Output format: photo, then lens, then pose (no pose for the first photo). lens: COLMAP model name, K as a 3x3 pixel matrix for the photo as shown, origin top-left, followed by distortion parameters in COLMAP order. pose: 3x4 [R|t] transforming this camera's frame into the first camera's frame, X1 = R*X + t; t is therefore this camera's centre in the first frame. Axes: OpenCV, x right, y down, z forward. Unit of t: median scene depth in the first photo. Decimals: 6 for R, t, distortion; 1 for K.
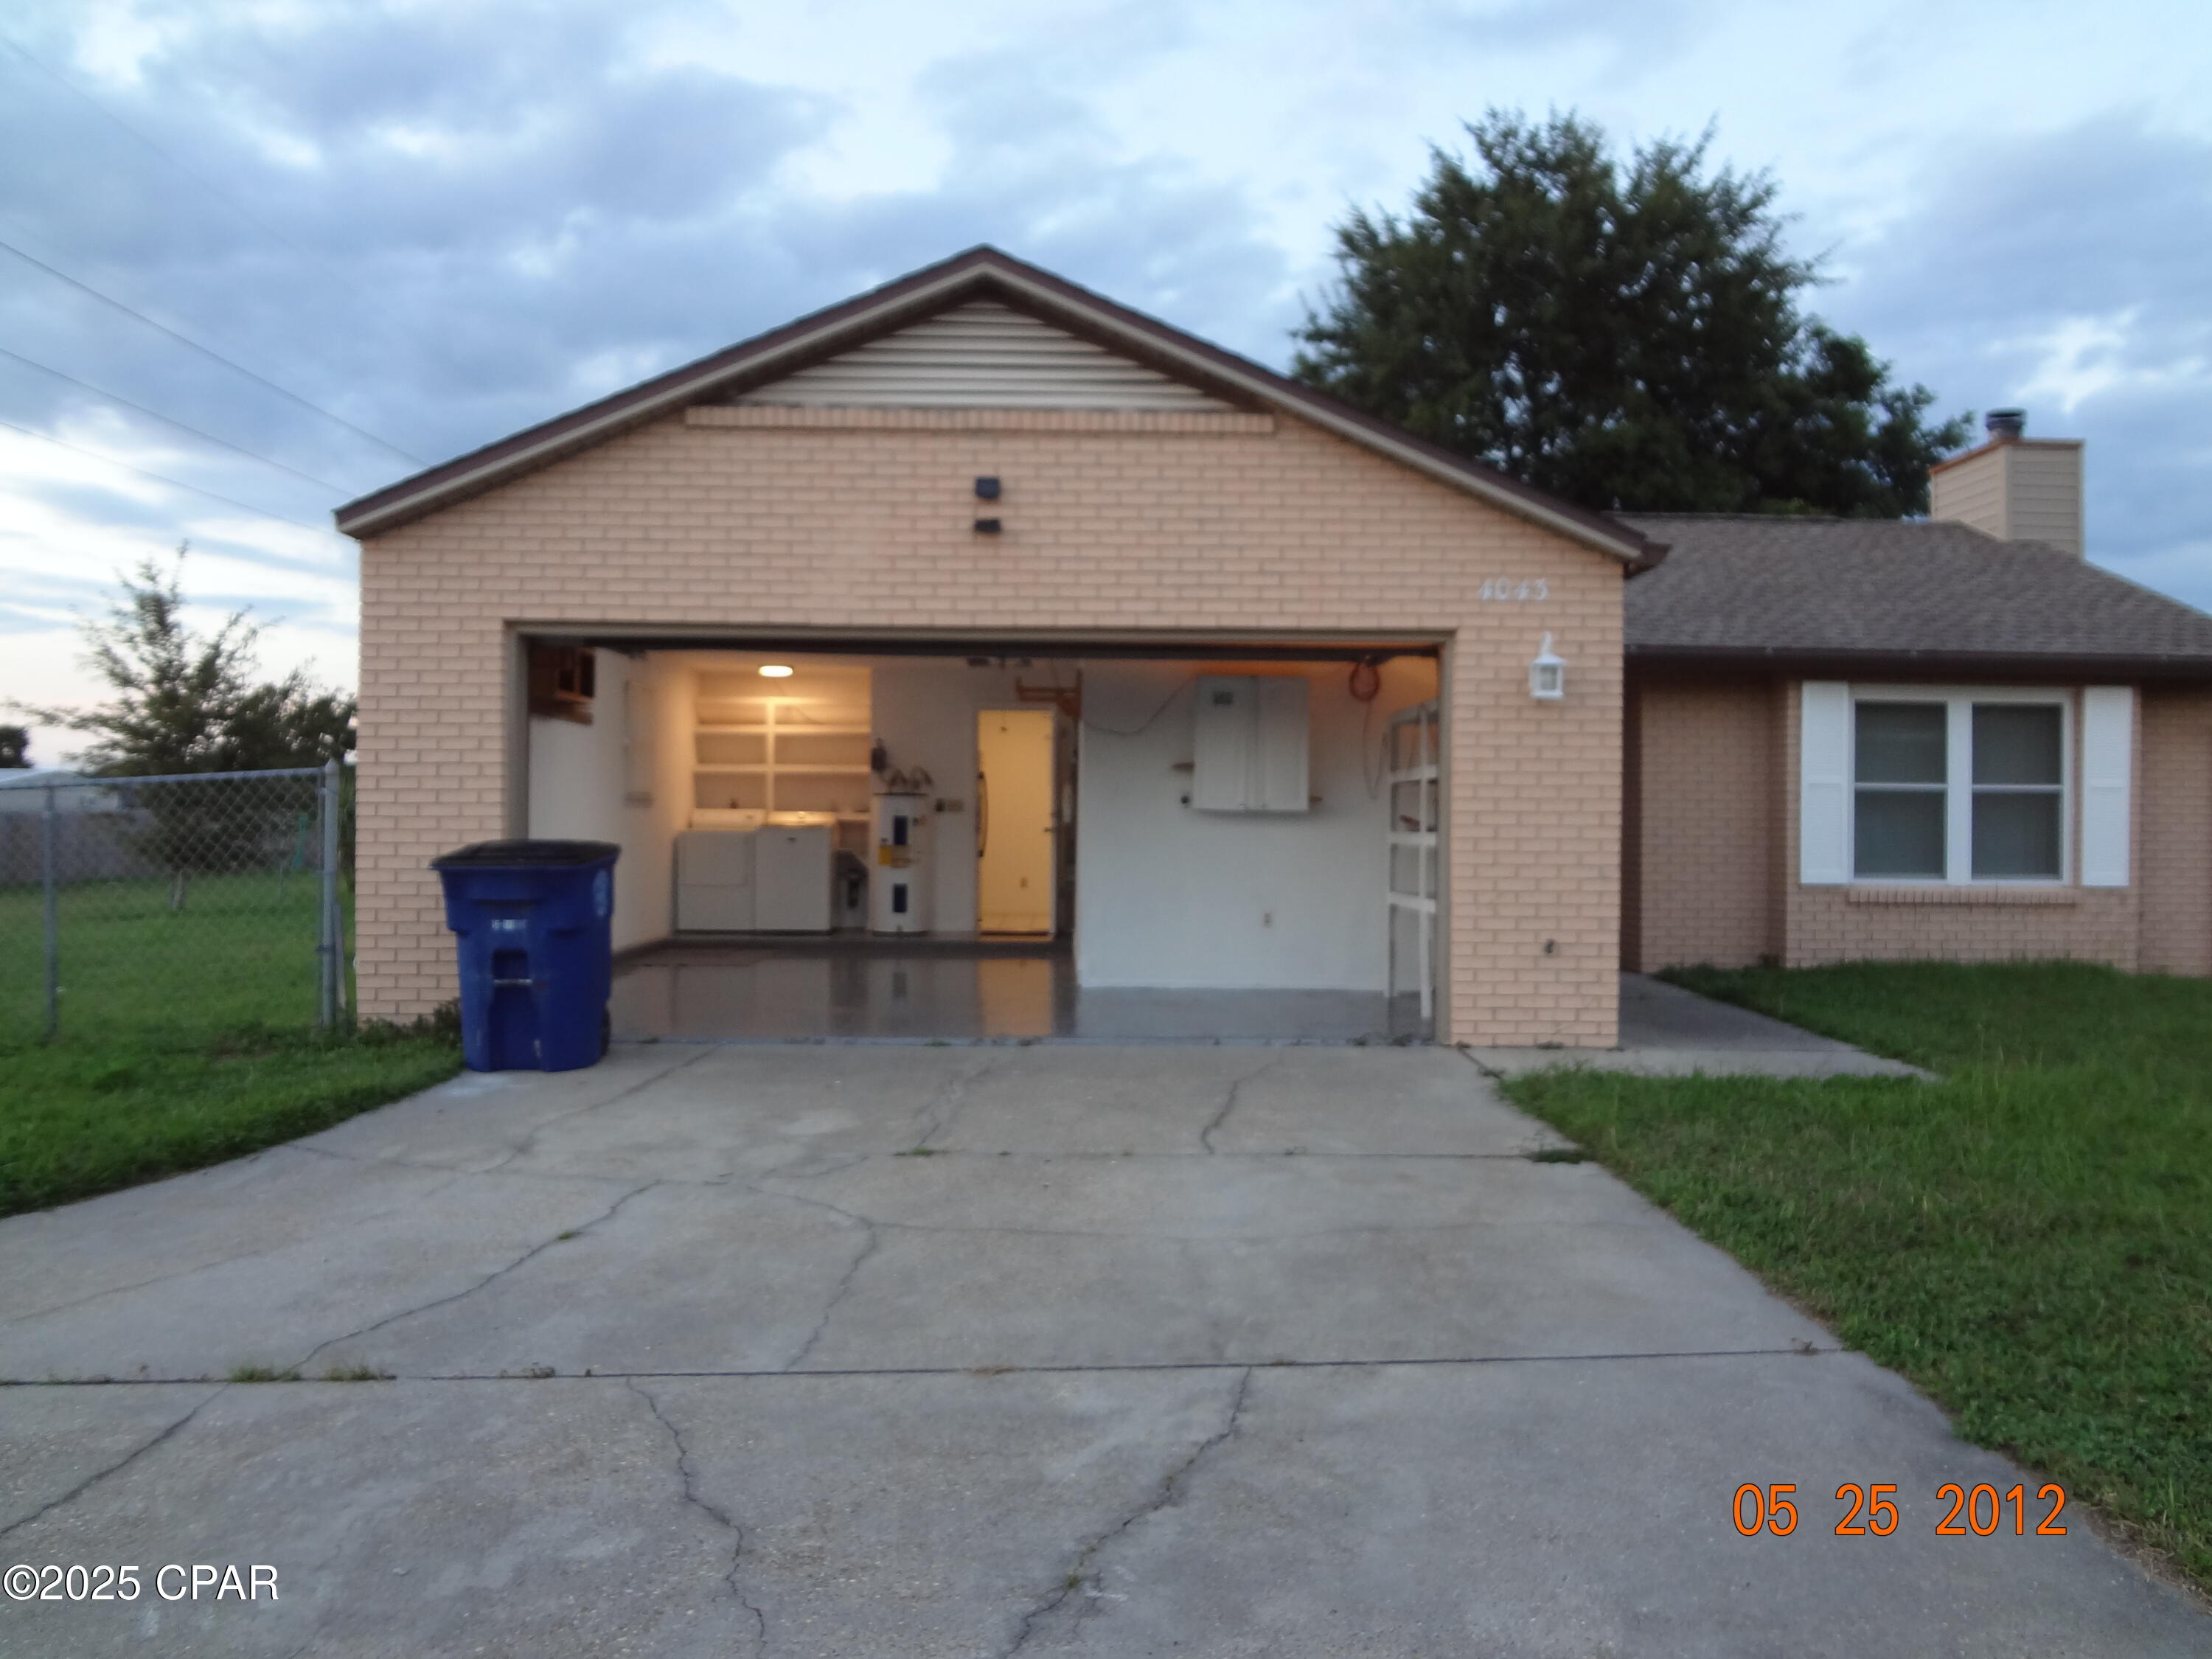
lens RADIAL K [[1659.7, 0, 1097.2], [0, 1659.7, 831.0], [0, 0, 1]] dist [-0.045346, 0.009416]
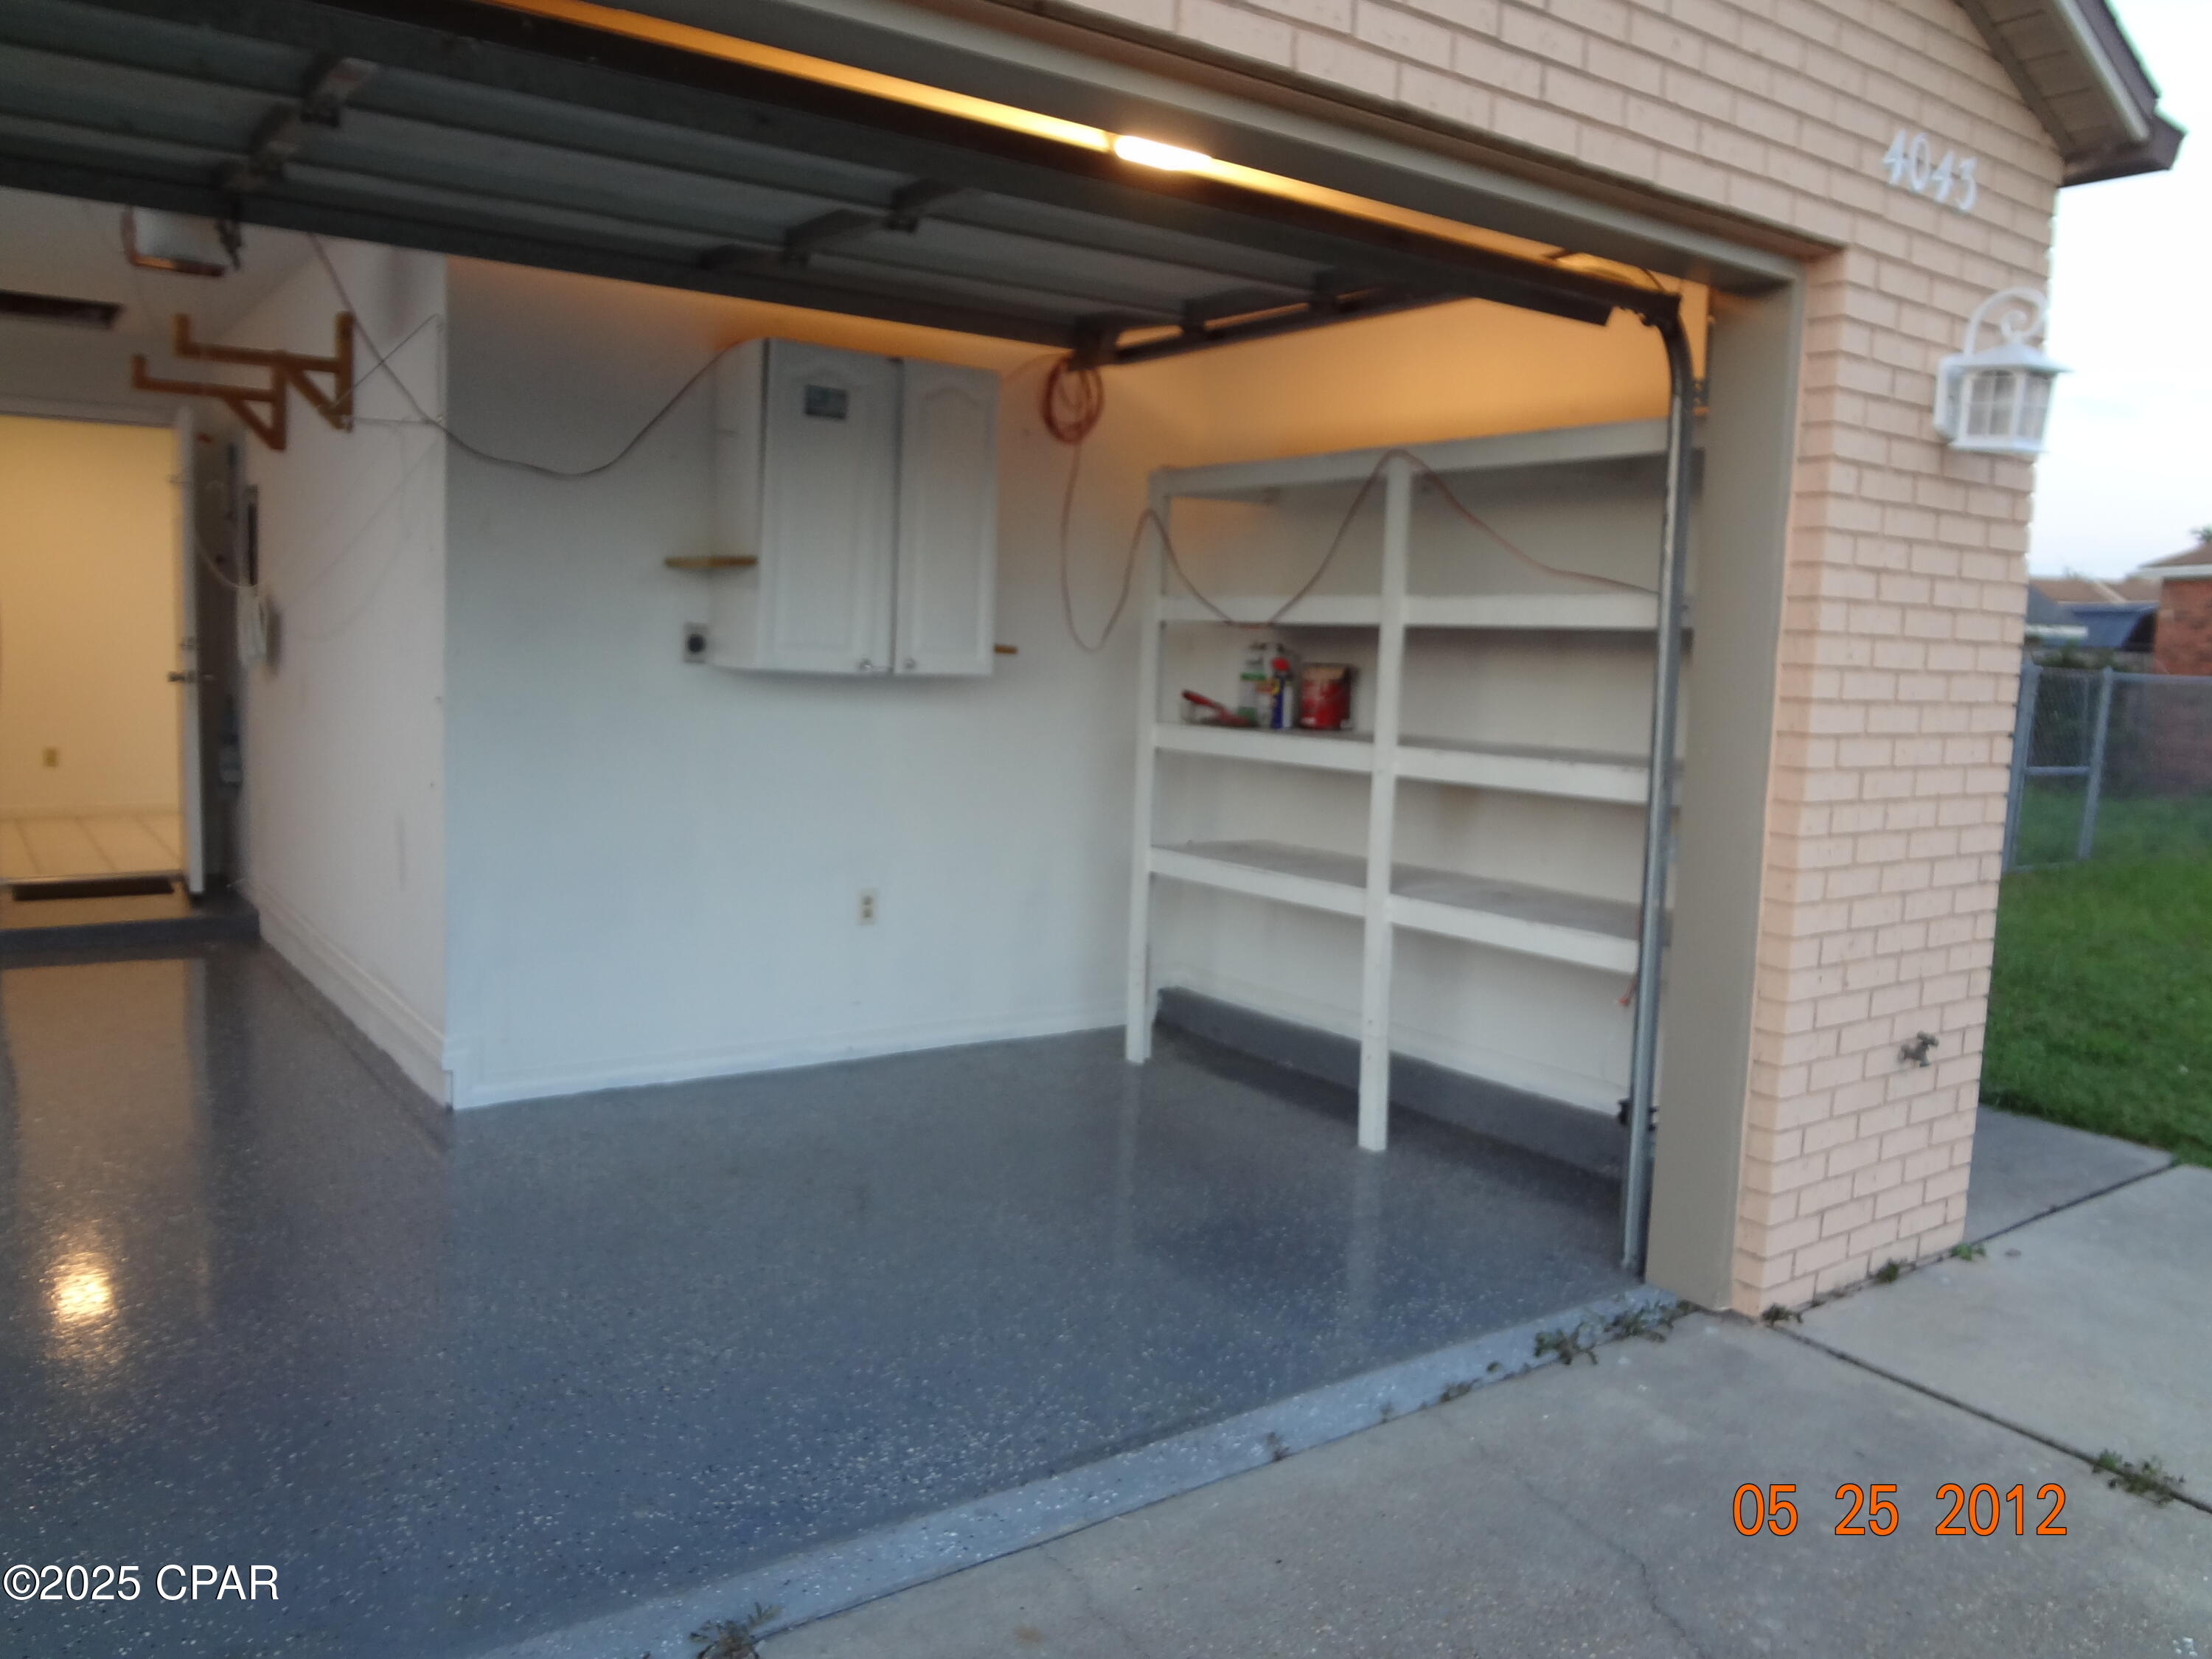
lens RADIAL K [[1659.7, 0, 1112.8], [0, 1659.7, 820.6], [0, 0, 1]] dist [-0.045346, 0.009416]
pose [[0.820180, -0.041915, 0.570568, -0.077532], [-0.024534, 0.993818, 0.108275, -0.016913], [-0.571579, -0.102804, 0.814082, 0.447025]]
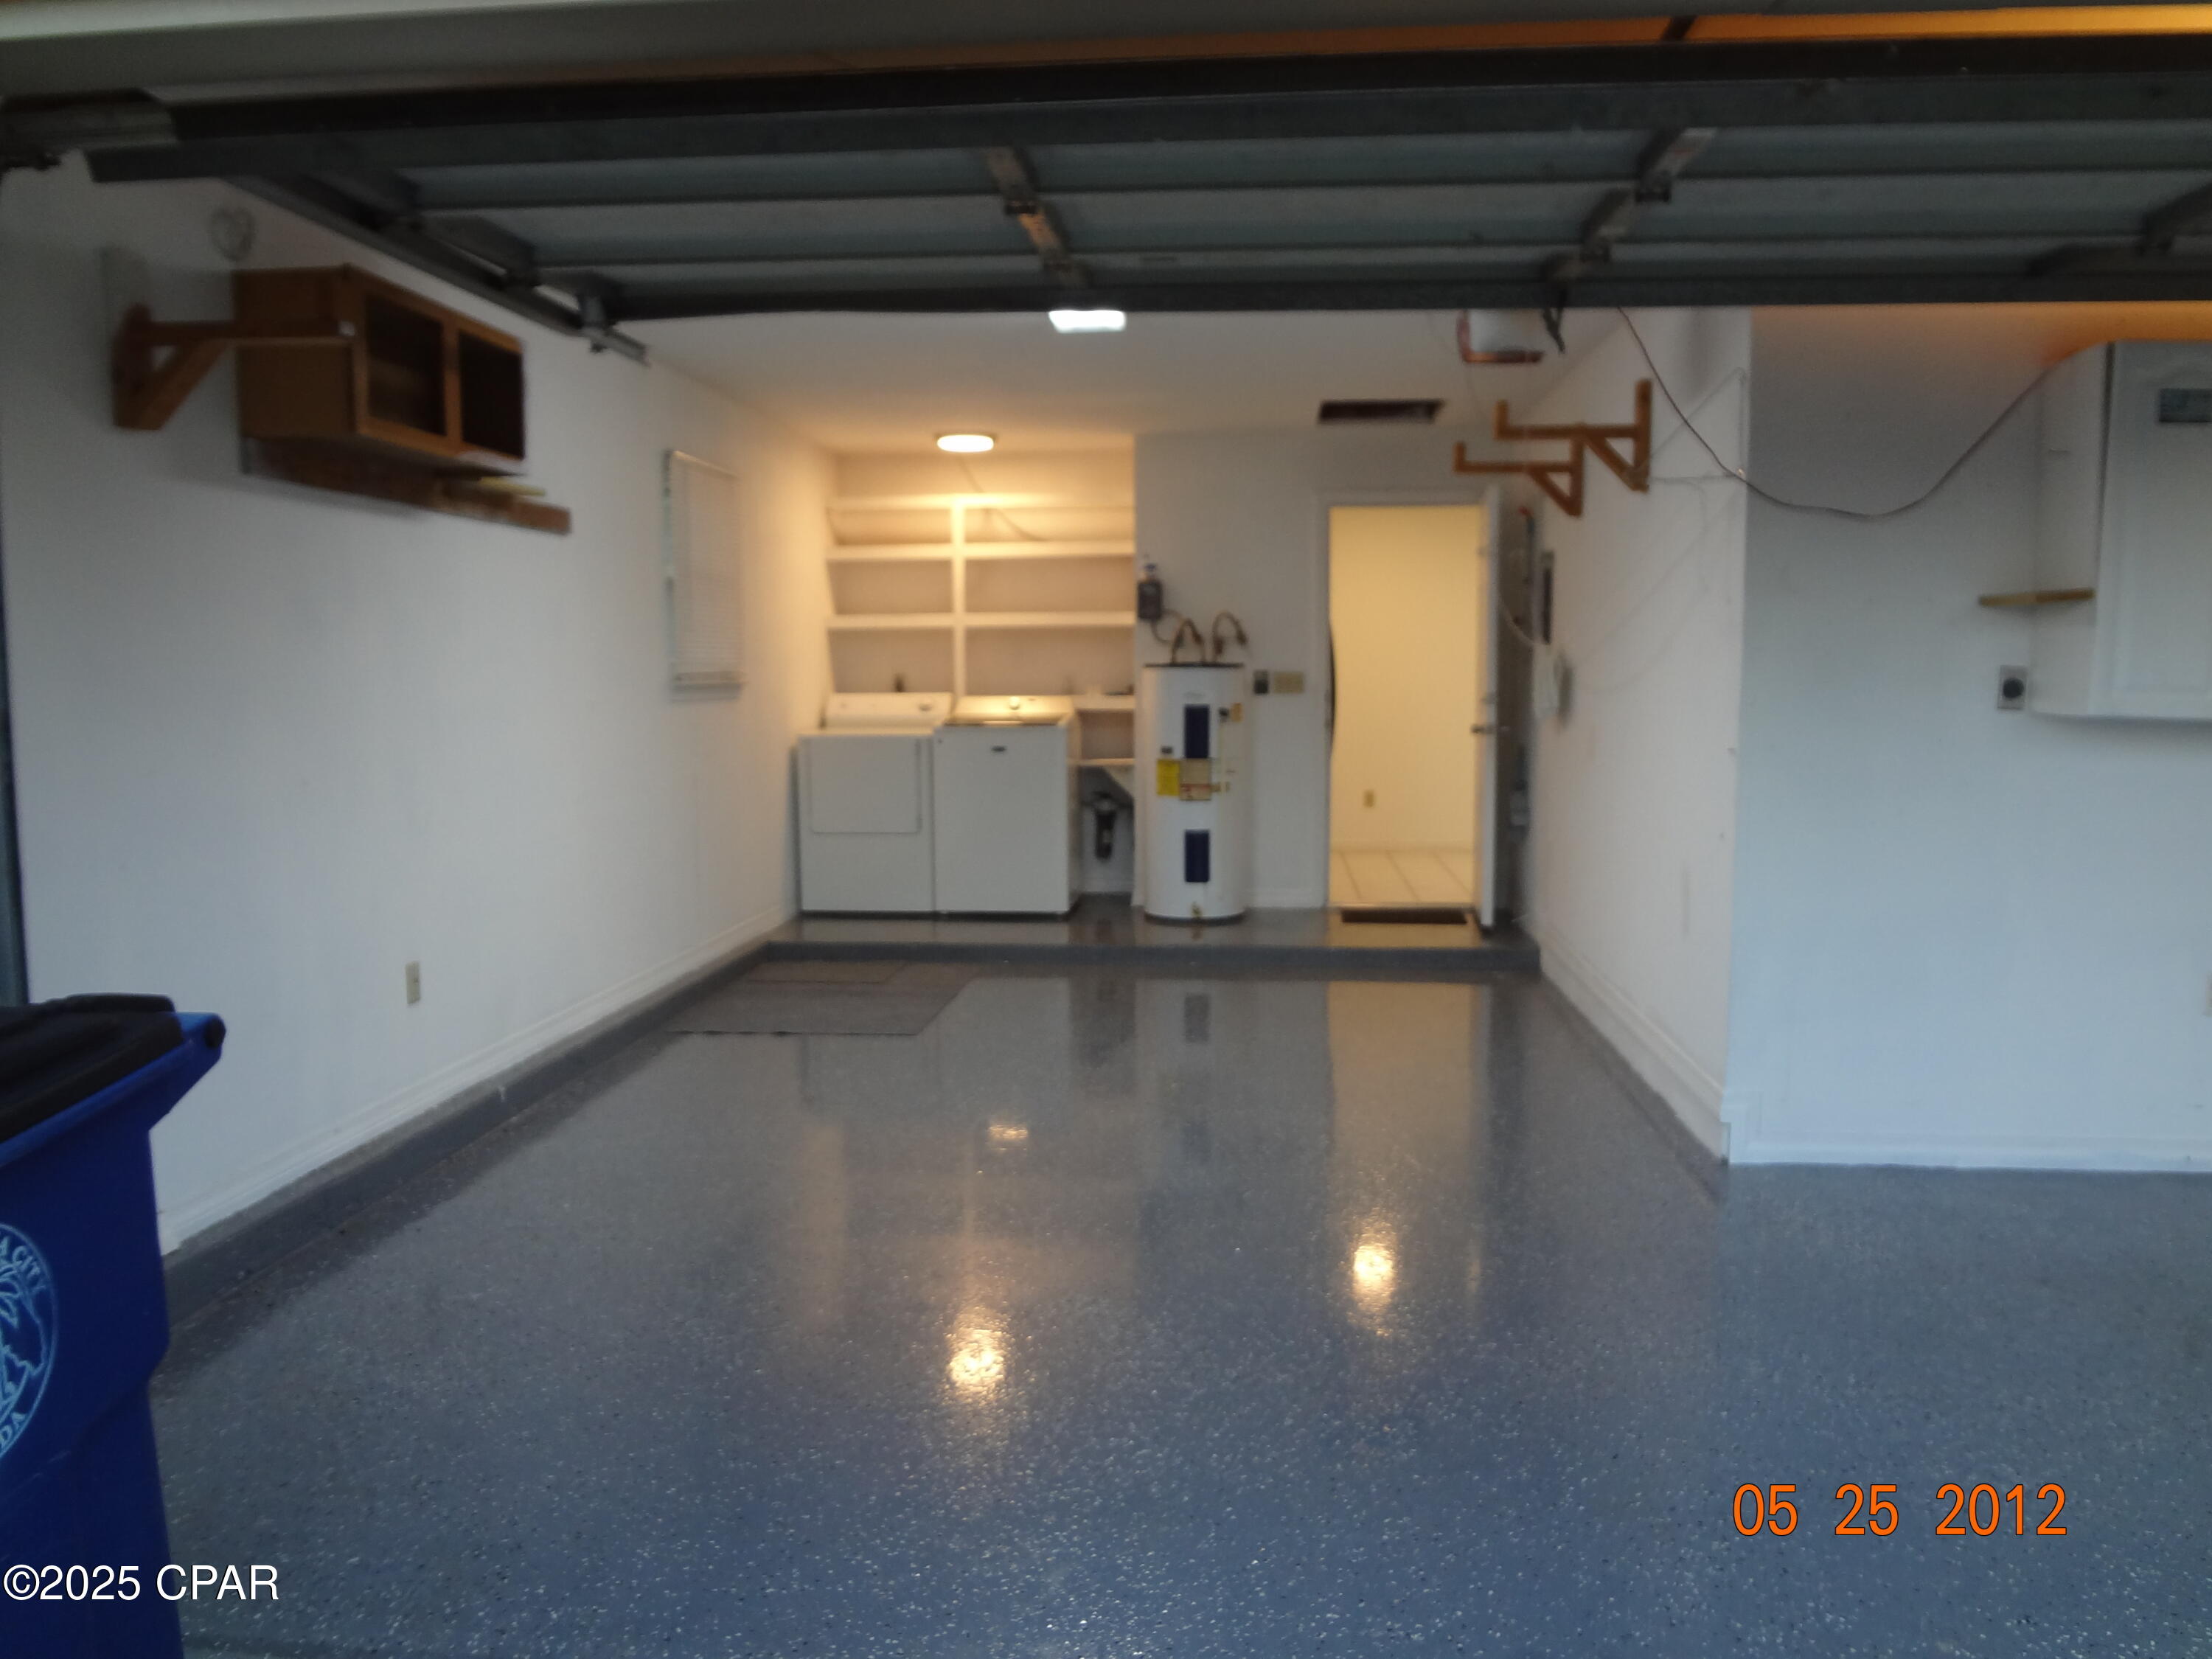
lens RADIAL K [[1659.7, 0, 1105.5], [0, 1659.7, 823.4], [0, 0, 1]] dist [-0.045346, 0.009416]
pose [[0.993271, -0.001997, -0.115797, -0.084735], [0.012136, 0.996142, 0.086917, -0.017690], [0.115176, -0.087738, 0.989463, 0.452001]]
